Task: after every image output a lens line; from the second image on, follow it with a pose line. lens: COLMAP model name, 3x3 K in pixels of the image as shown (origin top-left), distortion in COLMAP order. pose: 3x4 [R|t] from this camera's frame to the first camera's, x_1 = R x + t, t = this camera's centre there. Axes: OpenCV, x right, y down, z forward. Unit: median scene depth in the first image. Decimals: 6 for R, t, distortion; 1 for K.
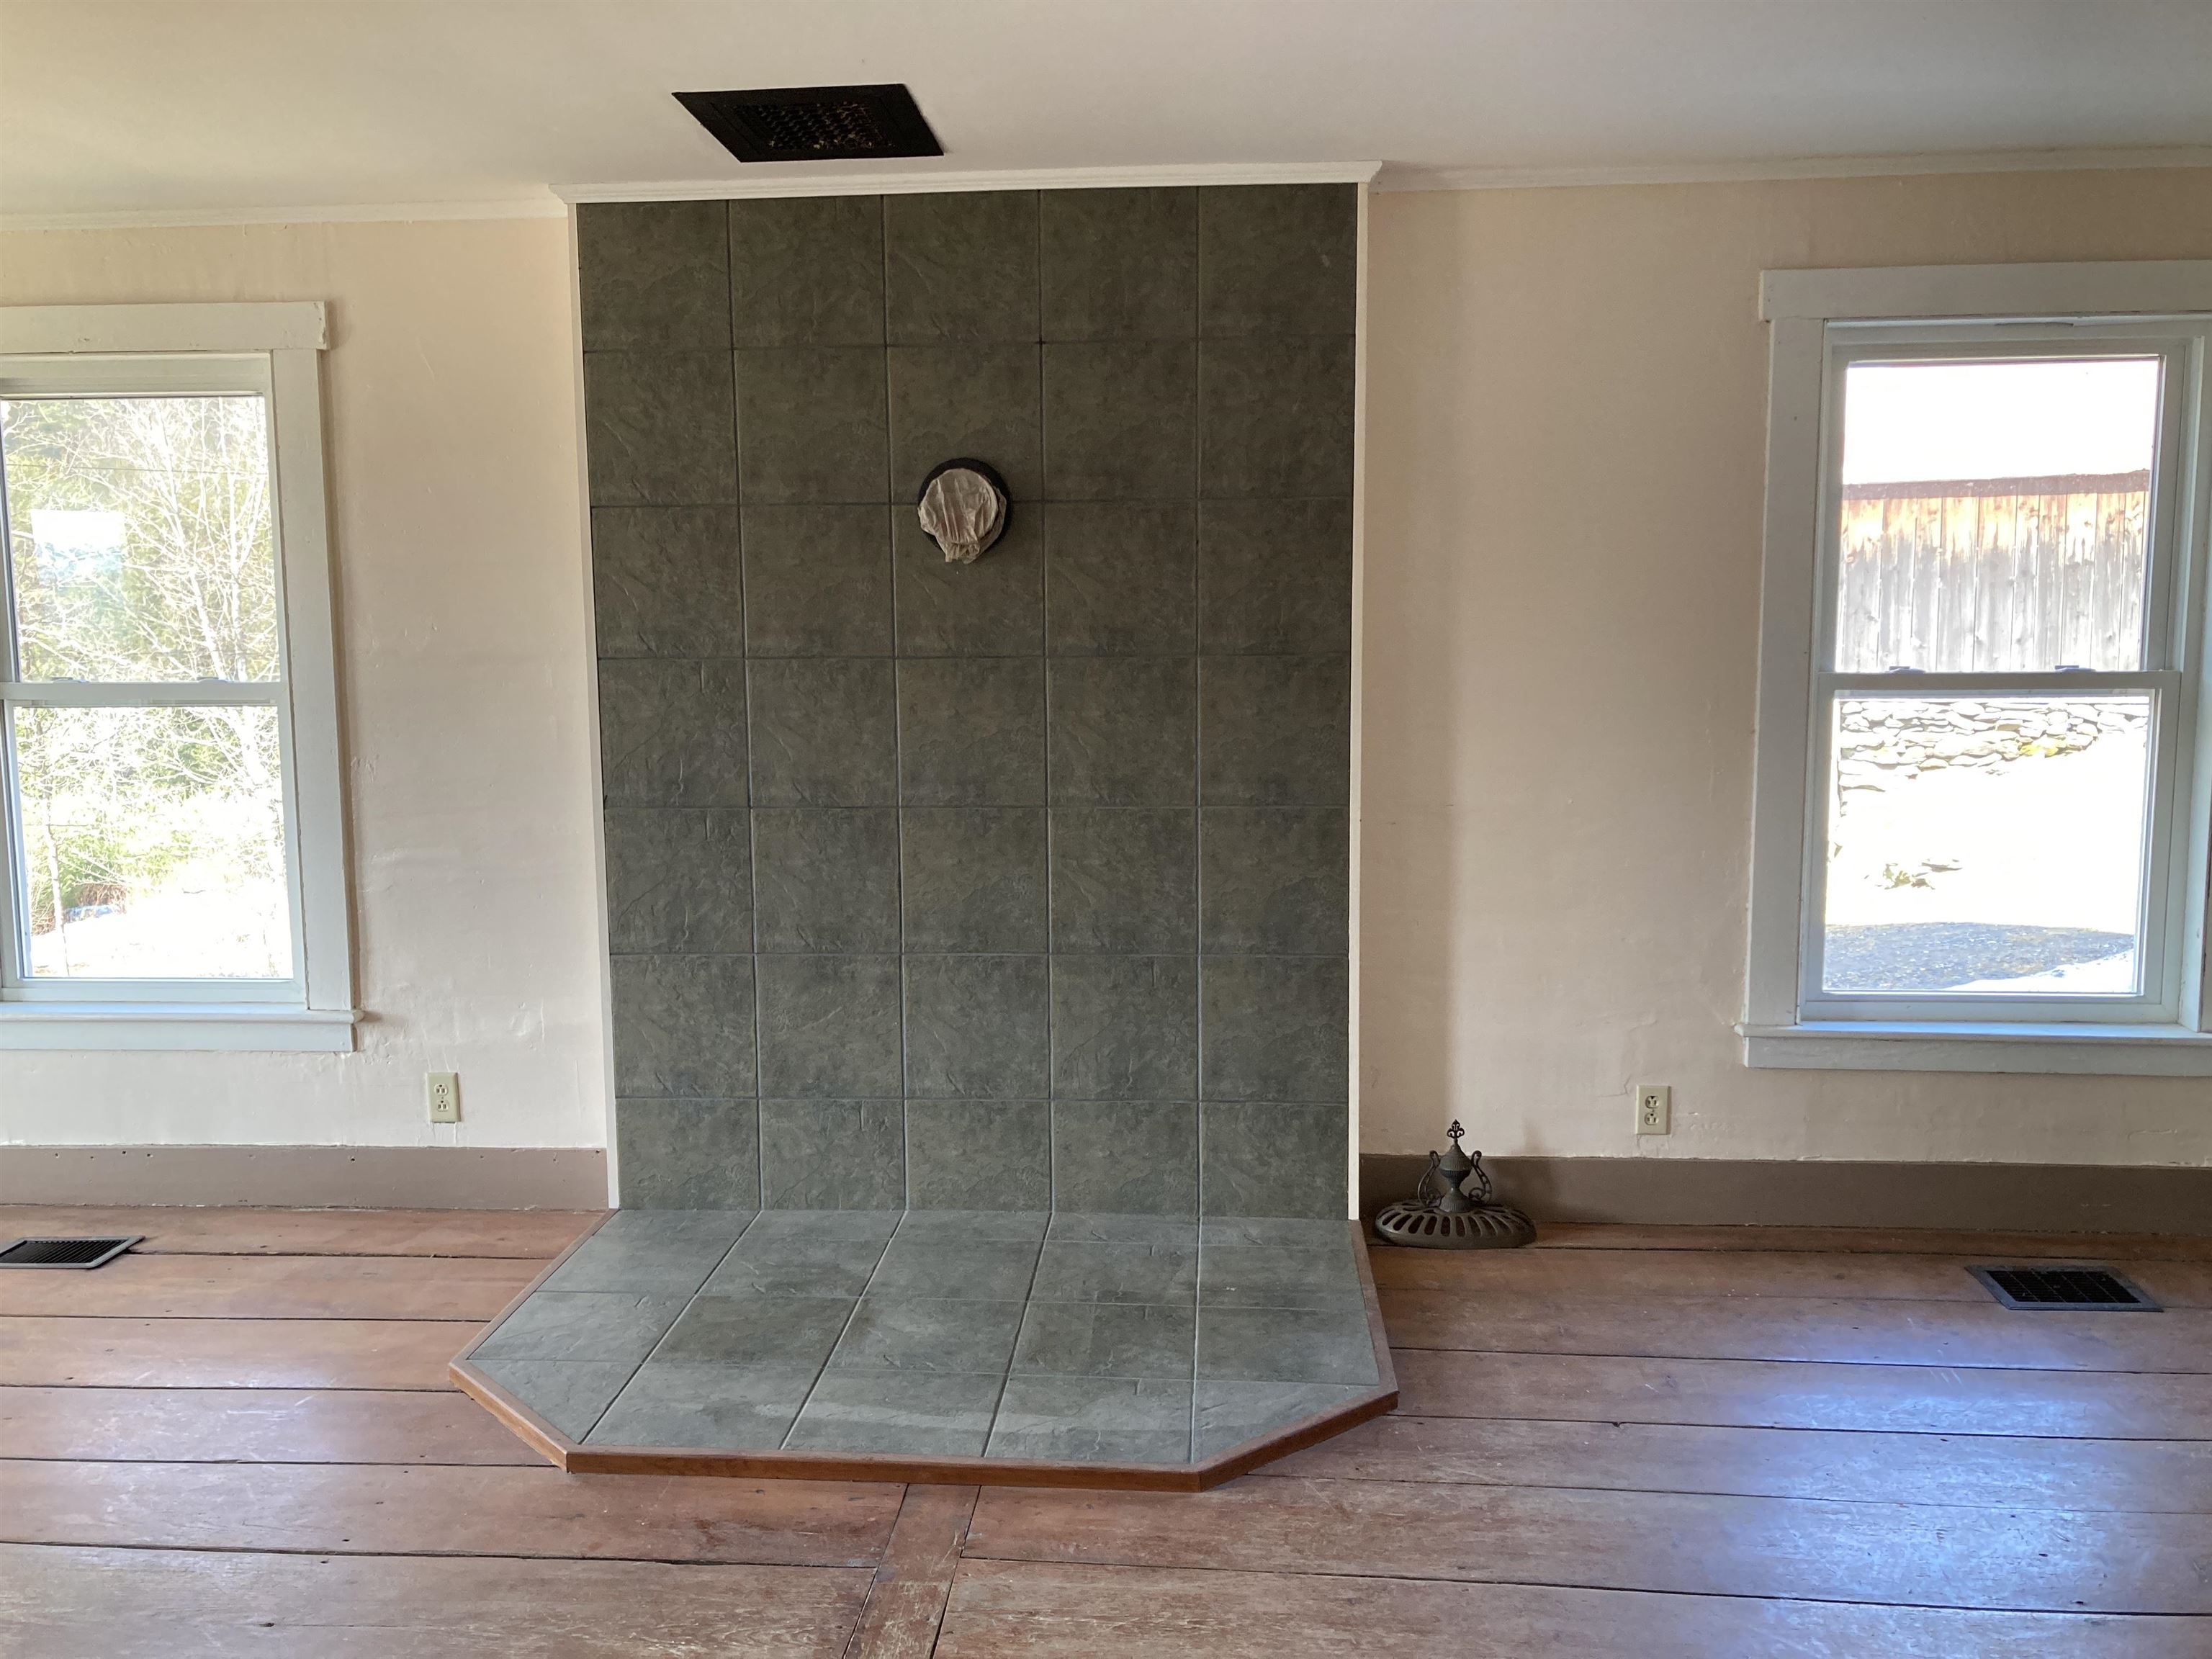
lens RADIAL K [[1825.0, 0, 1101.9], [0, 1825.0, 821.6], [0, 0, 1]] dist [0.064685, -0.080582]
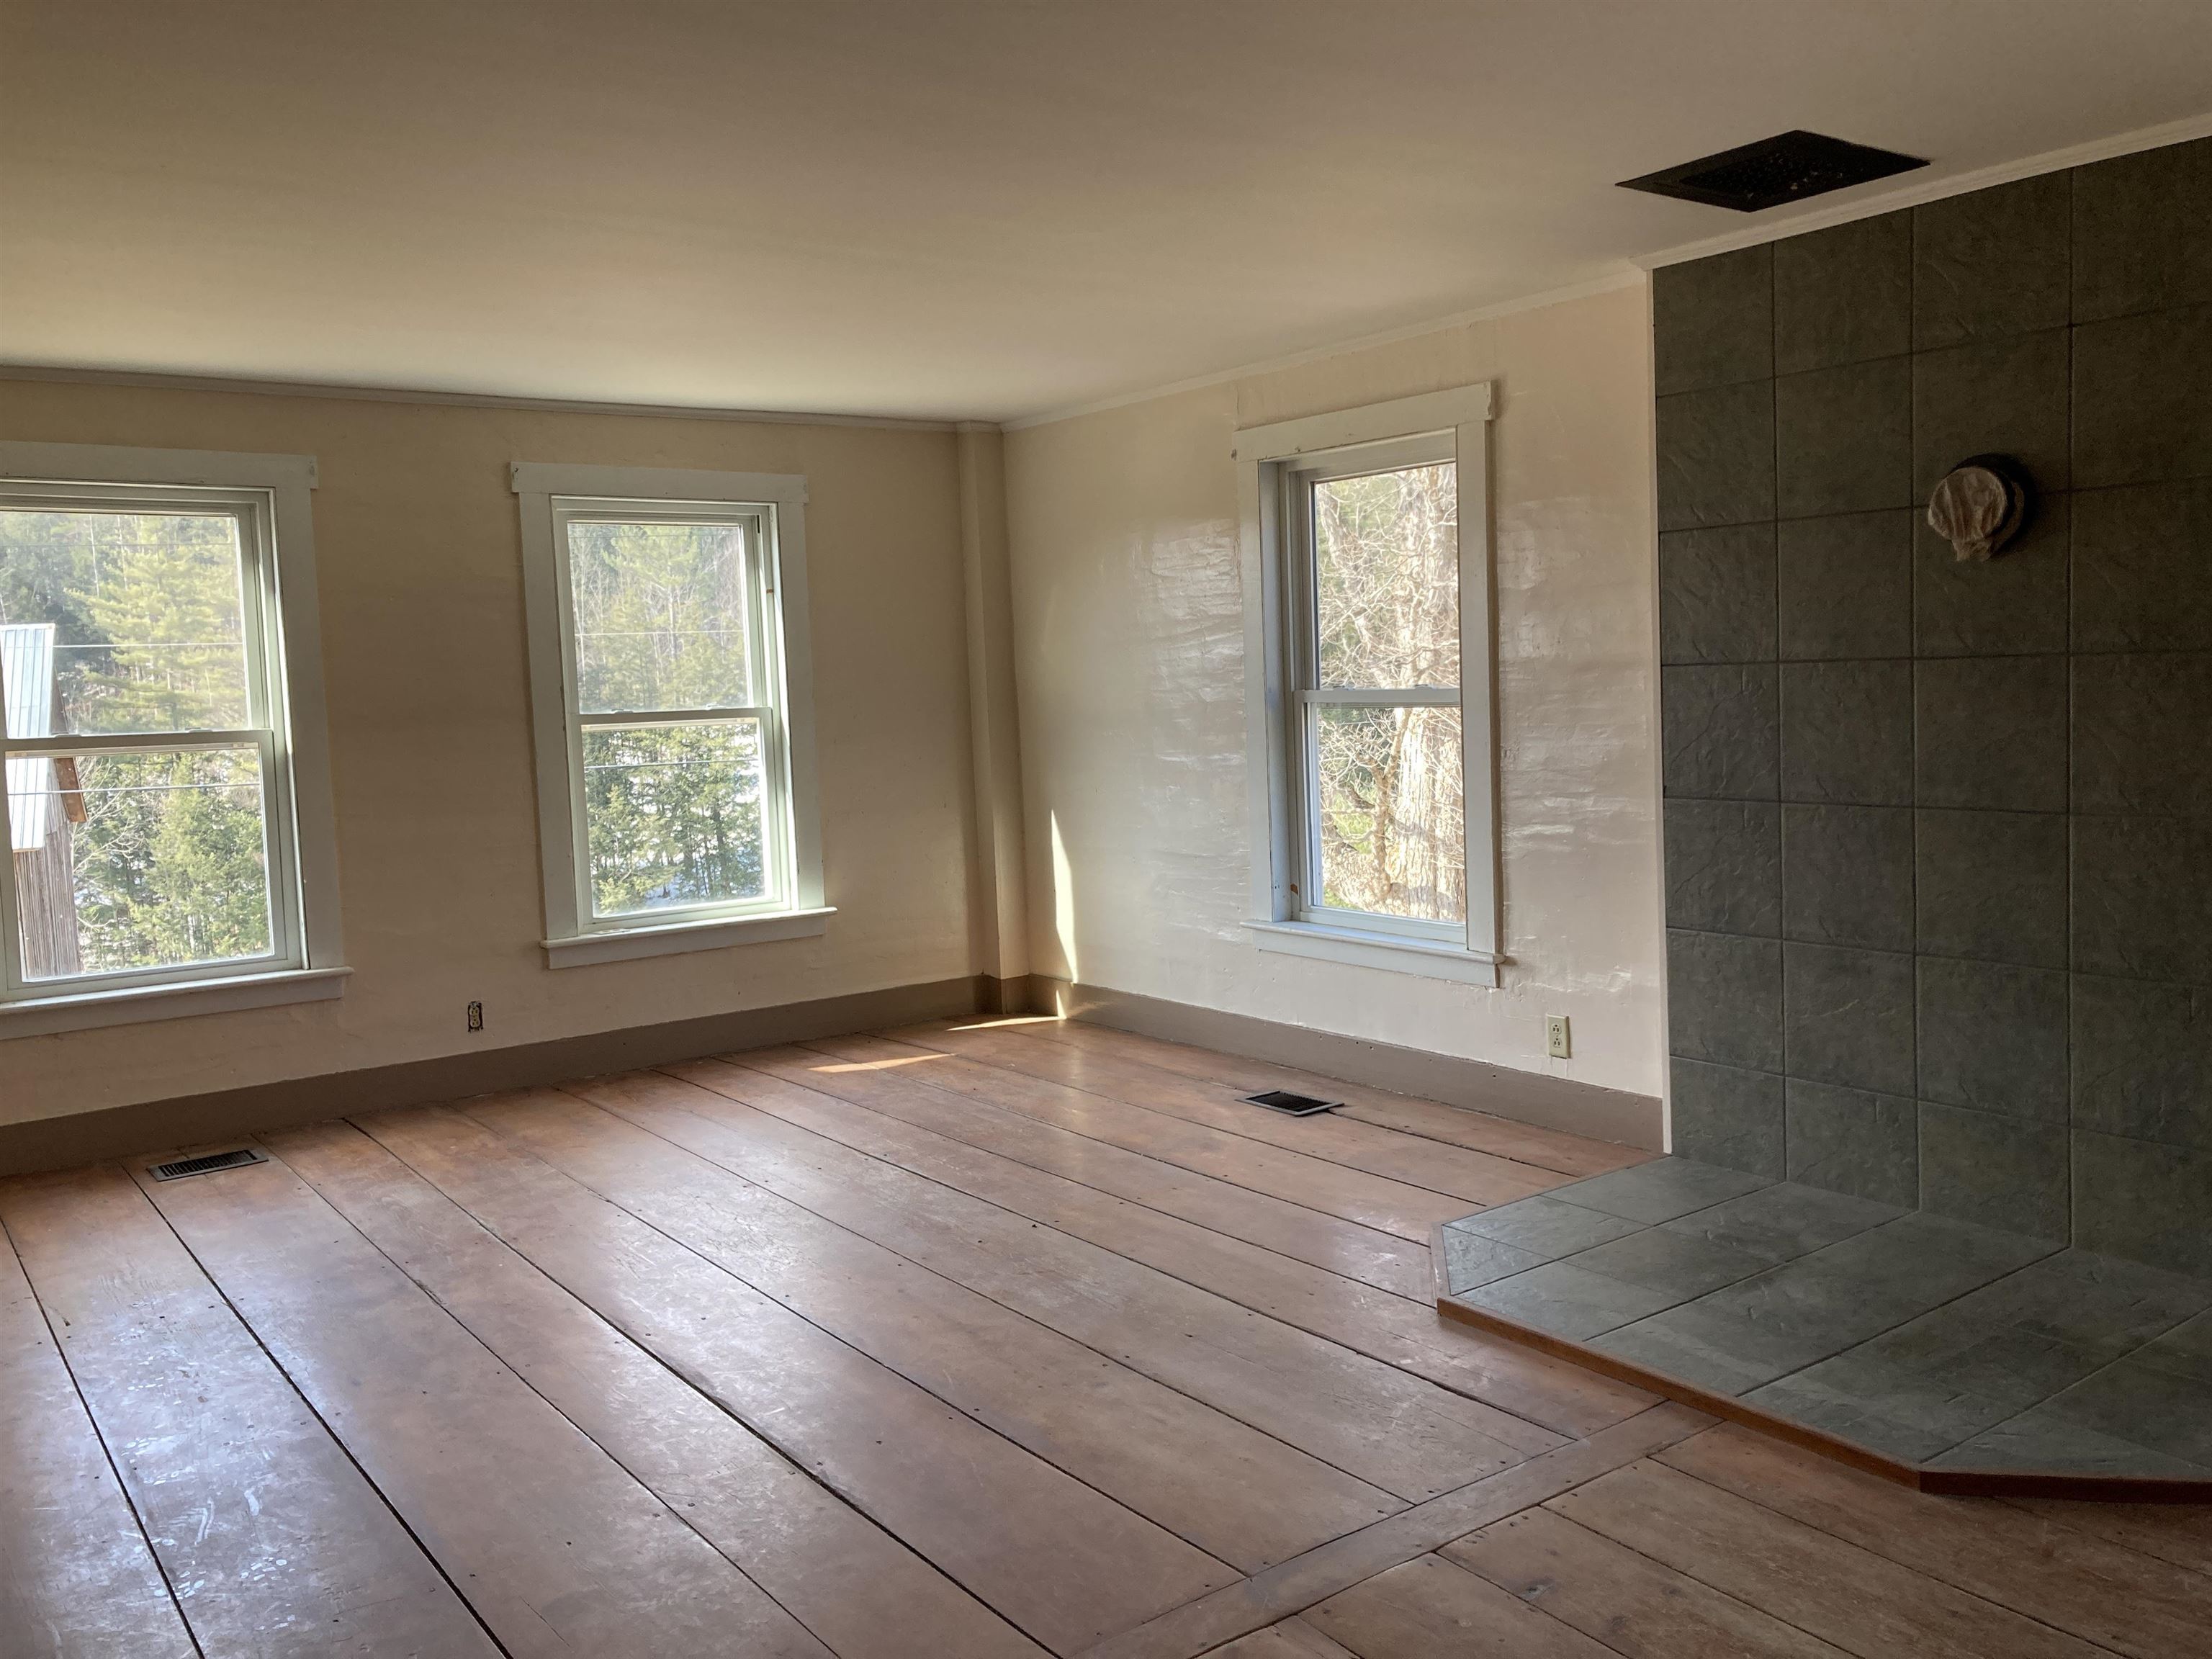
lens RADIAL K [[1814.5, 0, 1106.0], [0, 1814.5, 829.5], [0, 0, 1]] dist [0.027295, -0.003587]
pose [[0.656969, 0.055600, -0.751865, 0.351931], [-0.055956, 0.998122, 0.024917, 0.004139], [0.751838, 0.025702, 0.658846, 0.002392]]
